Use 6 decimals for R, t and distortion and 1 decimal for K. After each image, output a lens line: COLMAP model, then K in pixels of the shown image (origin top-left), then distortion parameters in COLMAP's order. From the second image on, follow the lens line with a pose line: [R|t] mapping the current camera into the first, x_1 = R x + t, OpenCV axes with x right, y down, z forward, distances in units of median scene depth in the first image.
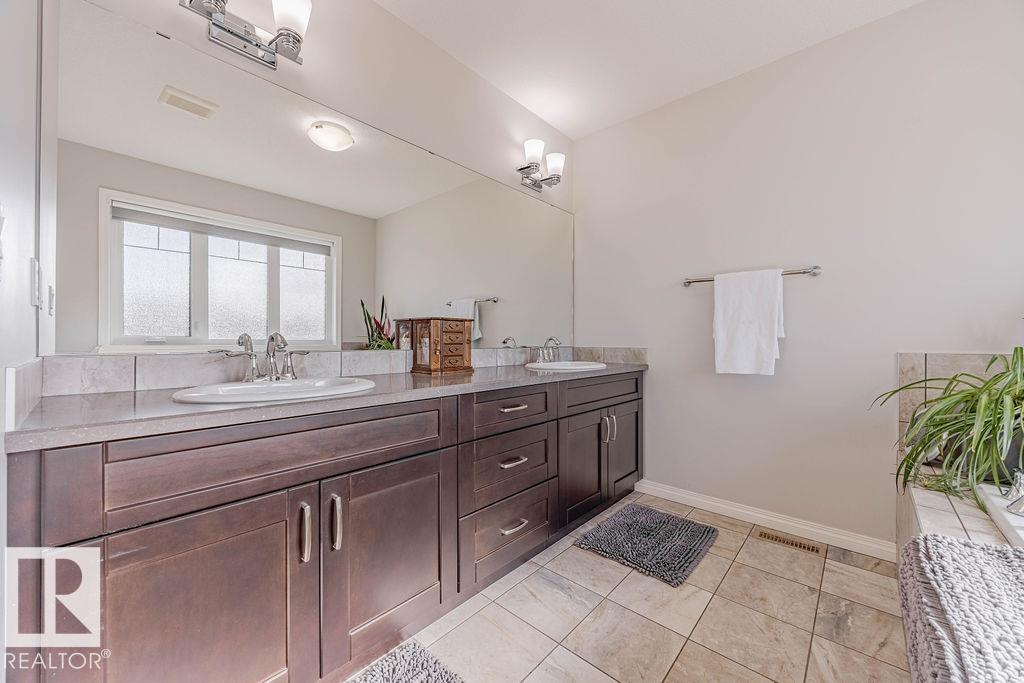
lens RADIAL K [[384.8, 0, 511.6], [0, 384.8, 339.3], [0, 0, 1]] dist [-0.006656, 0.000907]
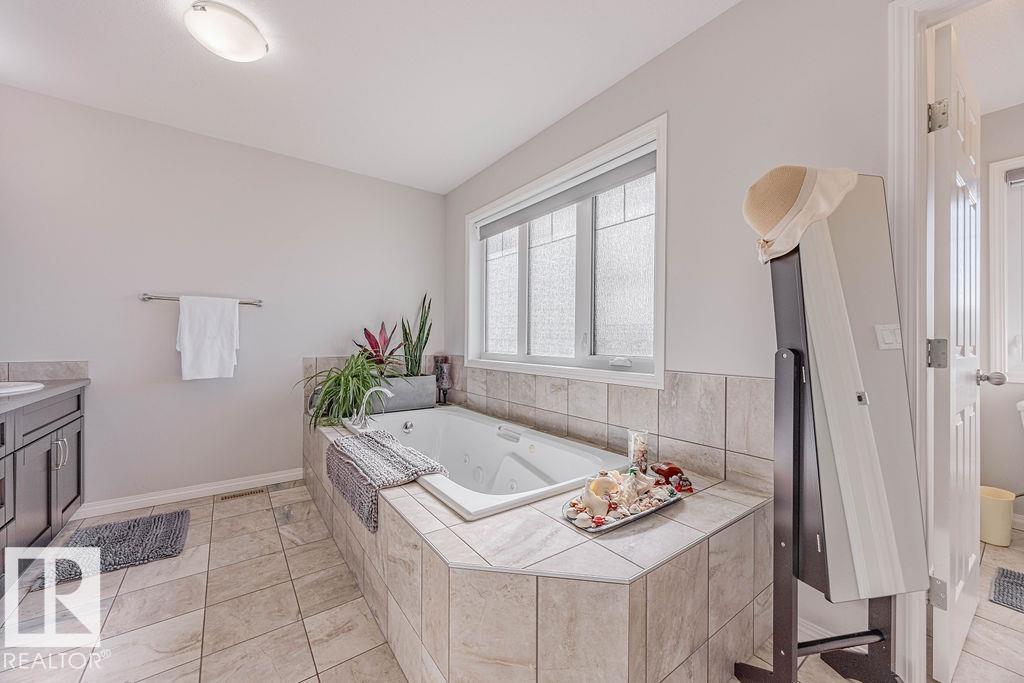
lens RADIAL K [[384.8, 0, 515.6], [0, 384.8, 338.6], [0, 0, 1]] dist [-0.006656, 0.000907]
pose [[0.182698, 0.004718, 0.983158, -0.523797], [-0.010124, 0.999945, -0.002917, -0.055034], [-0.983117, -0.009420, 0.182735, -0.259578]]
